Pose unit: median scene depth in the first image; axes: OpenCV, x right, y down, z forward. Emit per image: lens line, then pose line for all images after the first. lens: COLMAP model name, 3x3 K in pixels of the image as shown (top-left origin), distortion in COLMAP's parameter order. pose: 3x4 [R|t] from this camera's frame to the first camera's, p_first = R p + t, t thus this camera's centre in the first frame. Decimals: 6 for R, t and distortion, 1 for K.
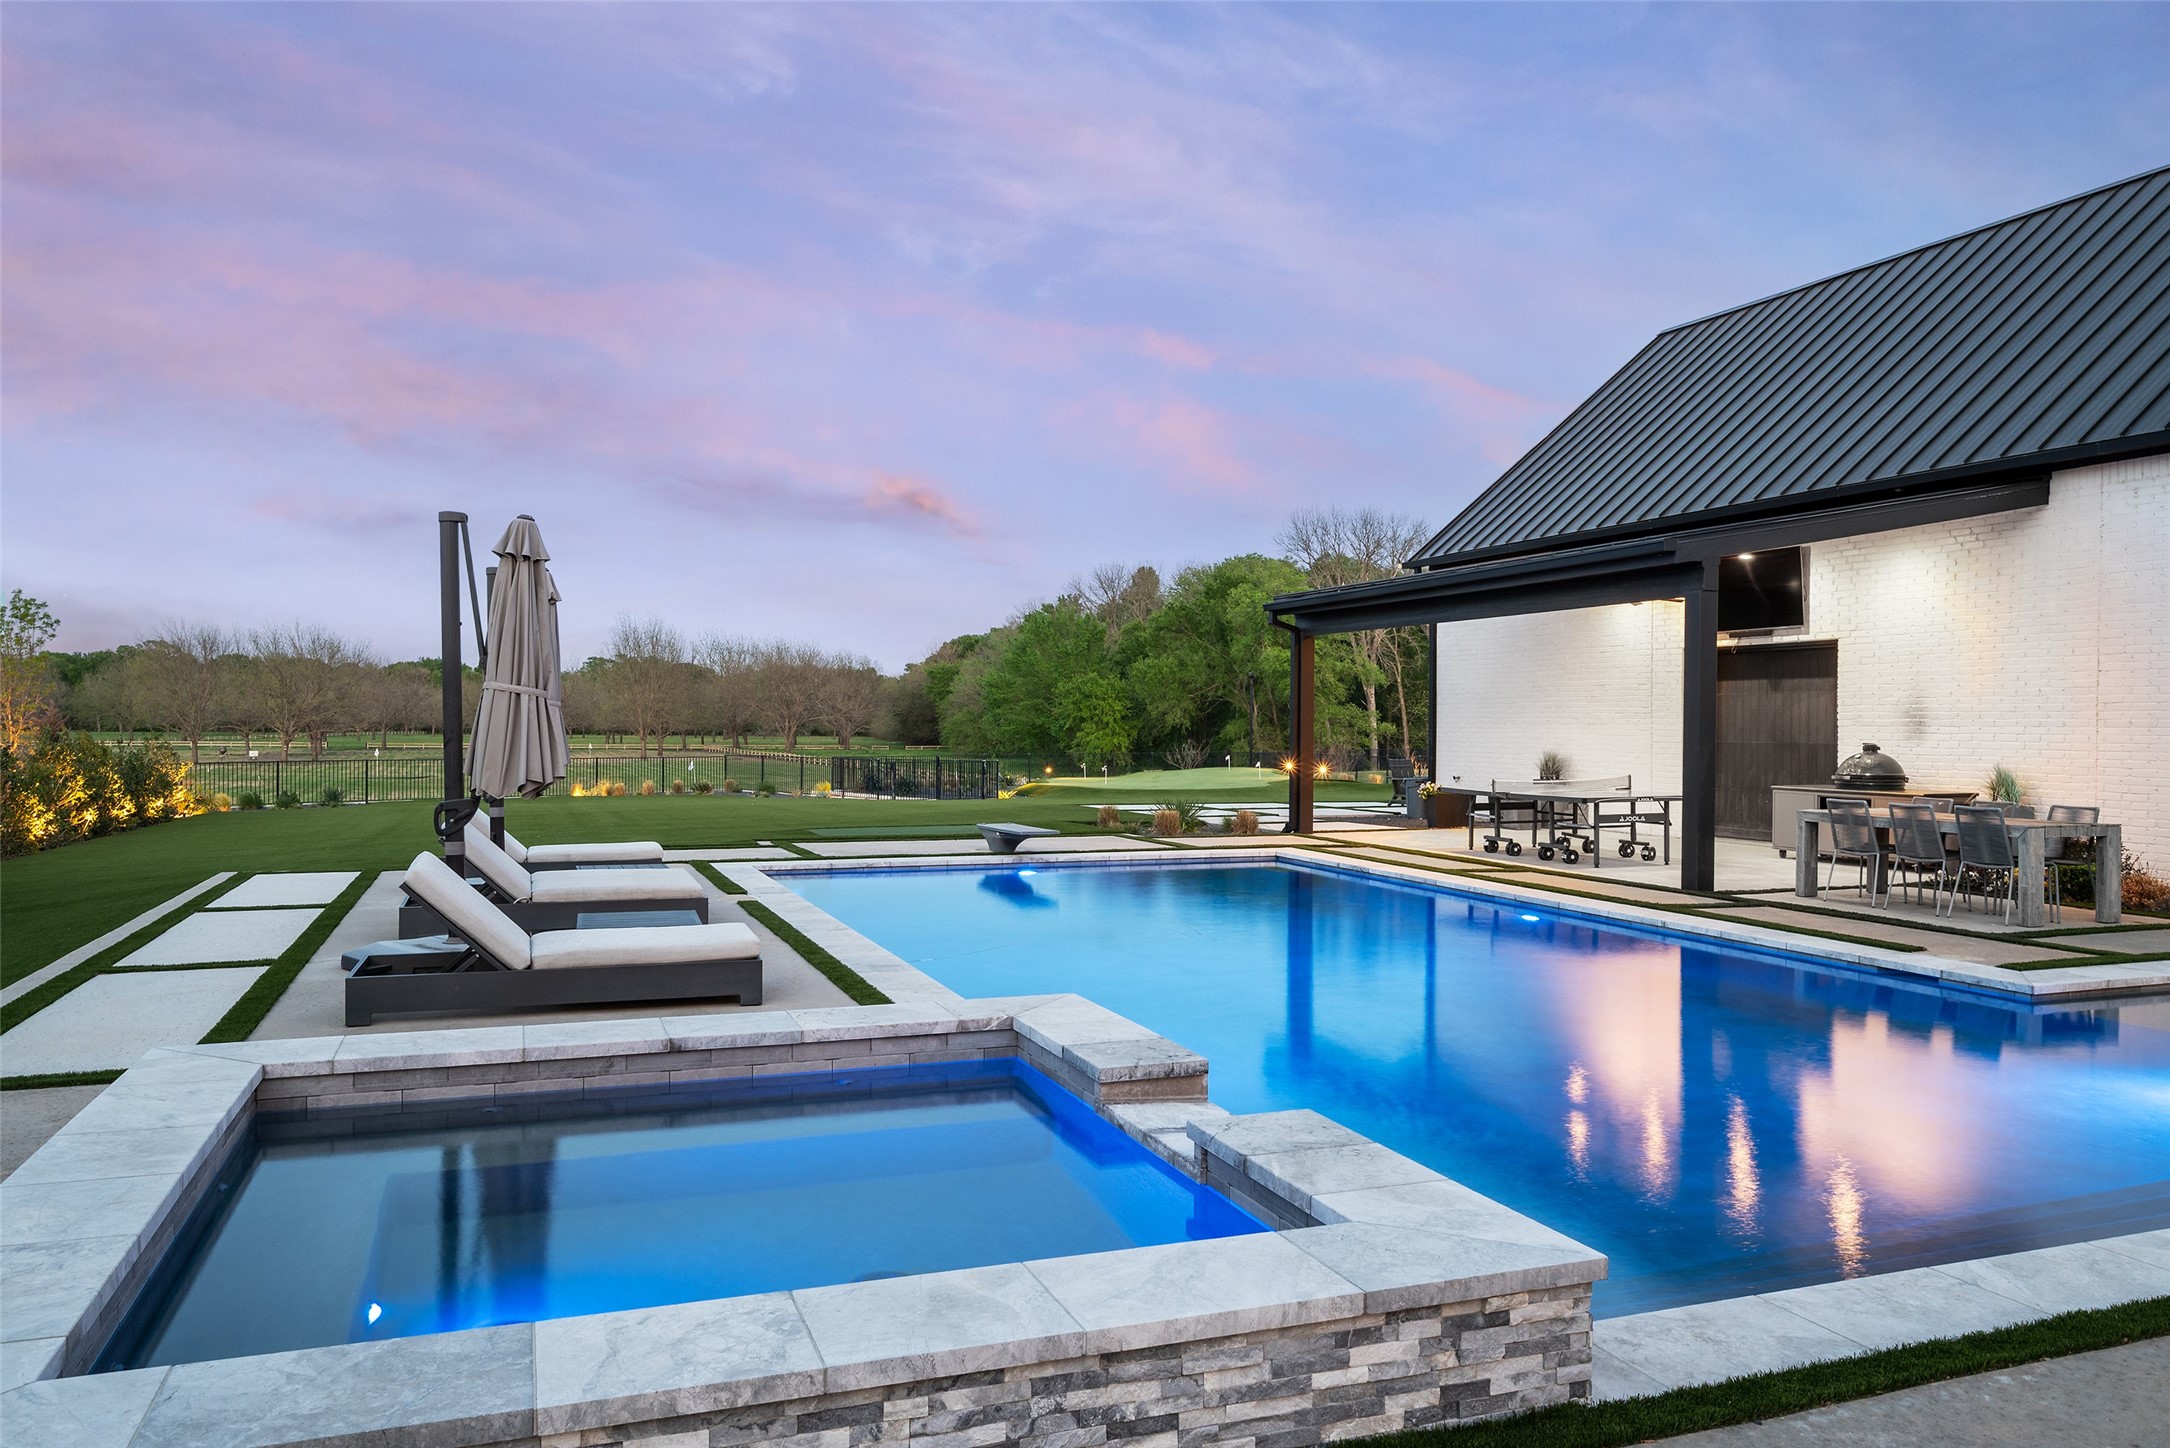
lens RADIAL K [[1528.5, 0, 1085.0], [0, 1528.5, 724.0], [0, 0, 1]] dist [-0.000751, -0.000187]
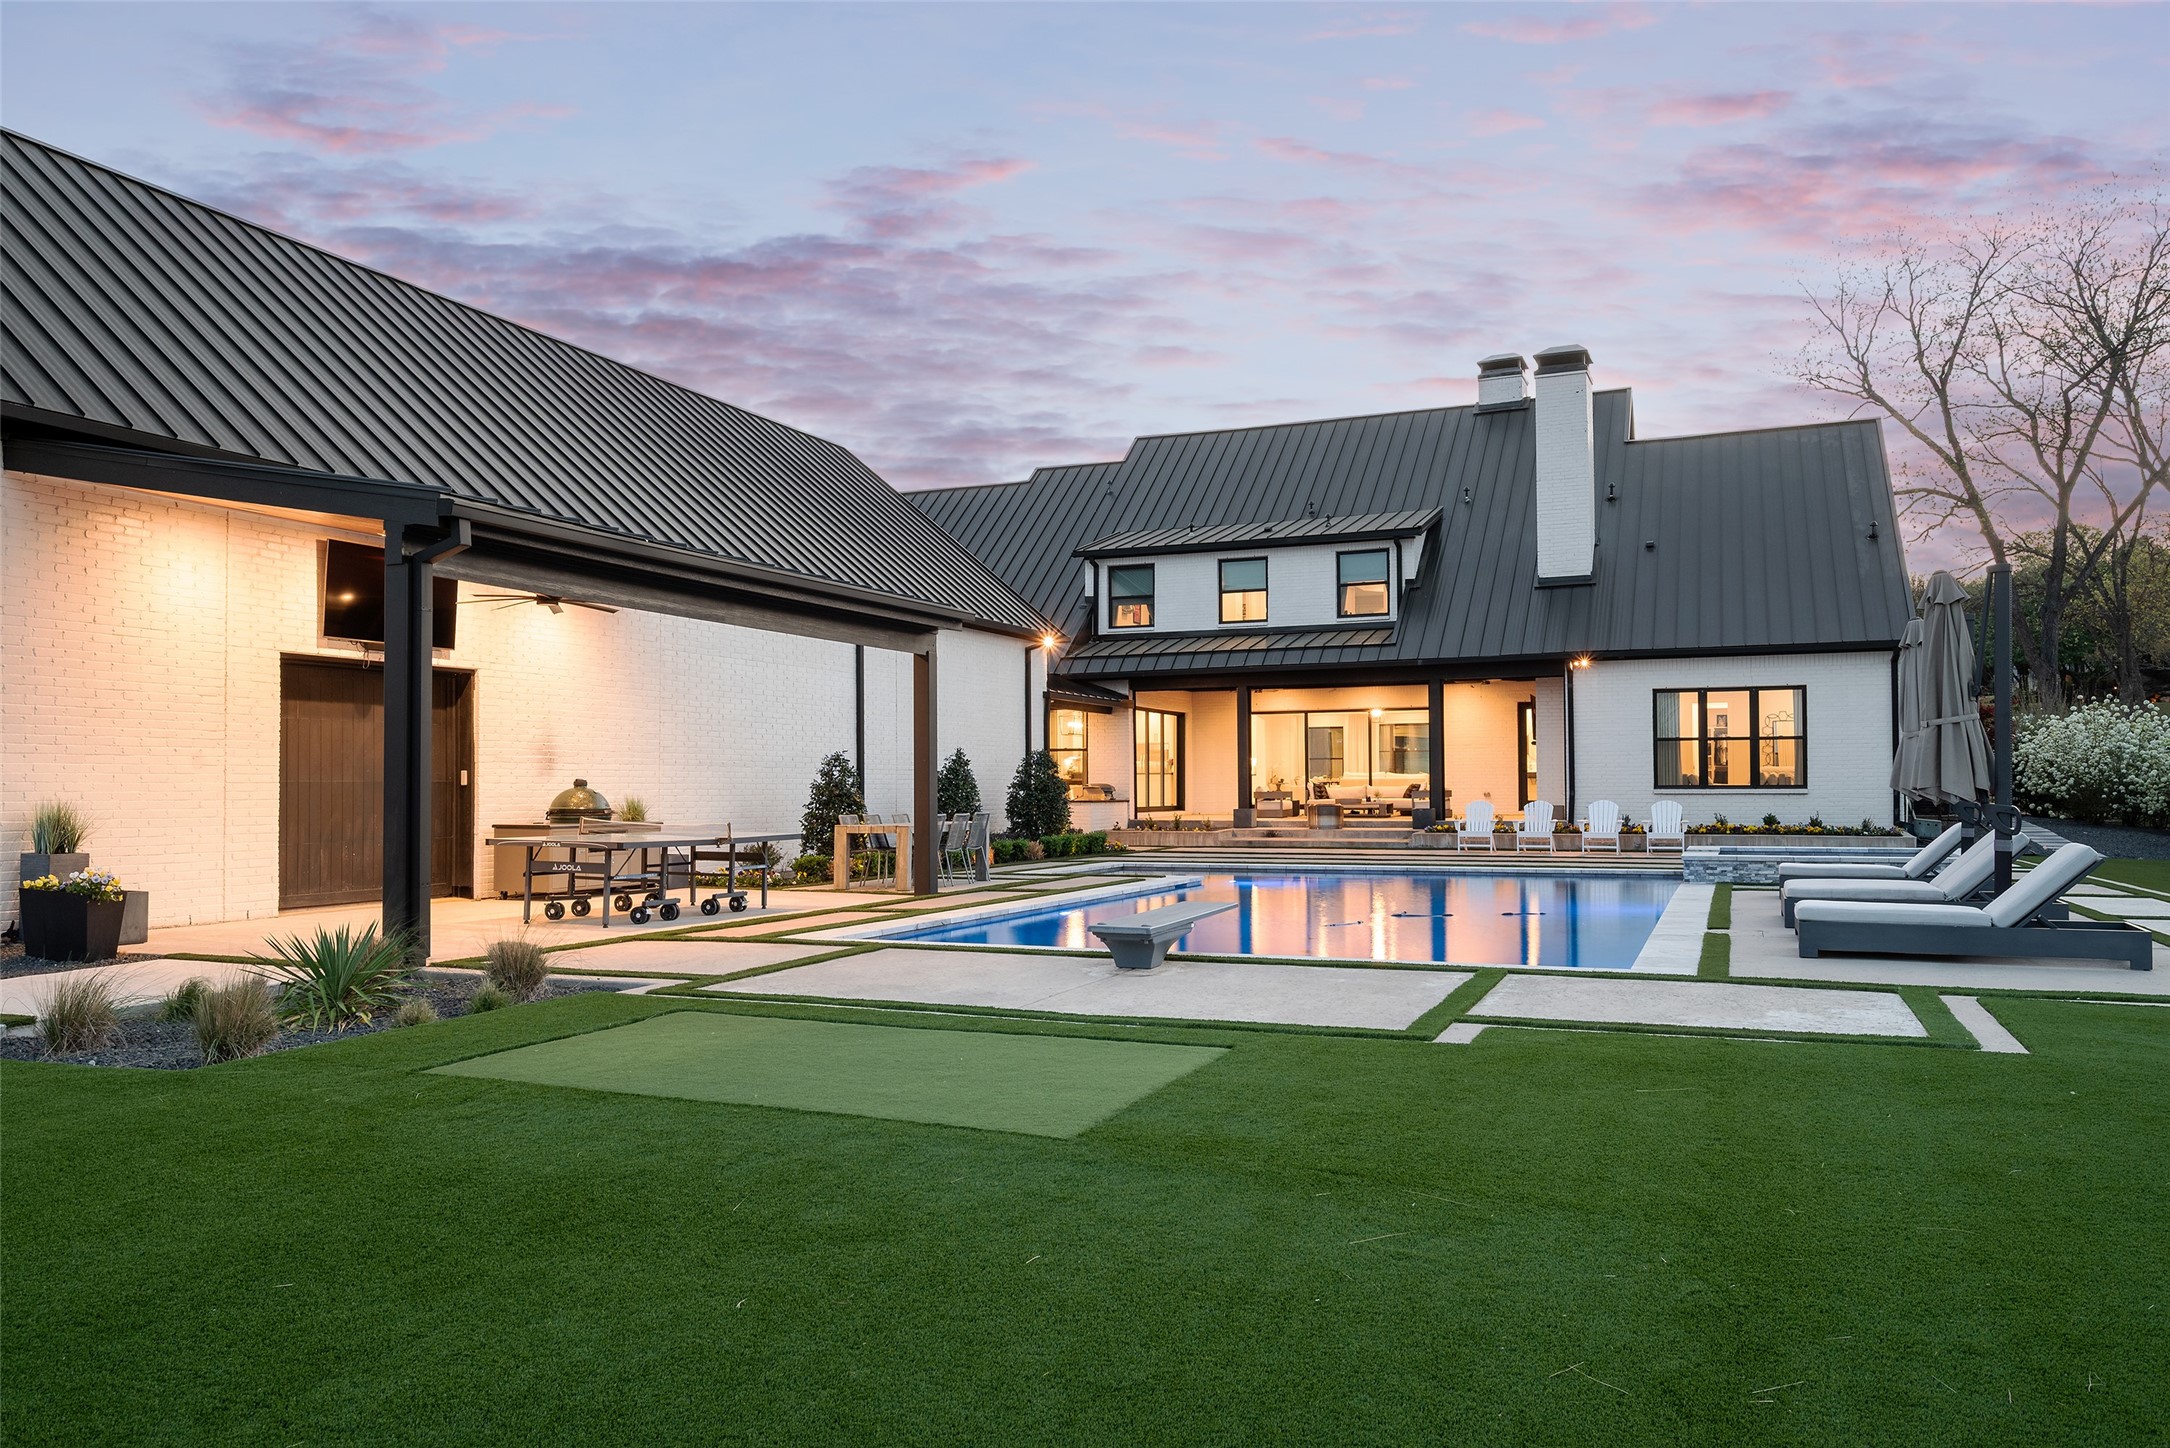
lens RADIAL K [[1528.5, 0, 1085.0], [0, 1528.5, 724.0], [0, 0, 1]] dist [-0.000751, -0.000187]
pose [[-0.720525, 0.026480, 0.692923, -0.430039], [0.001805, 0.999339, -0.036312, 0.012783], [-0.693426, -0.024913, -0.720097, 1.425724]]
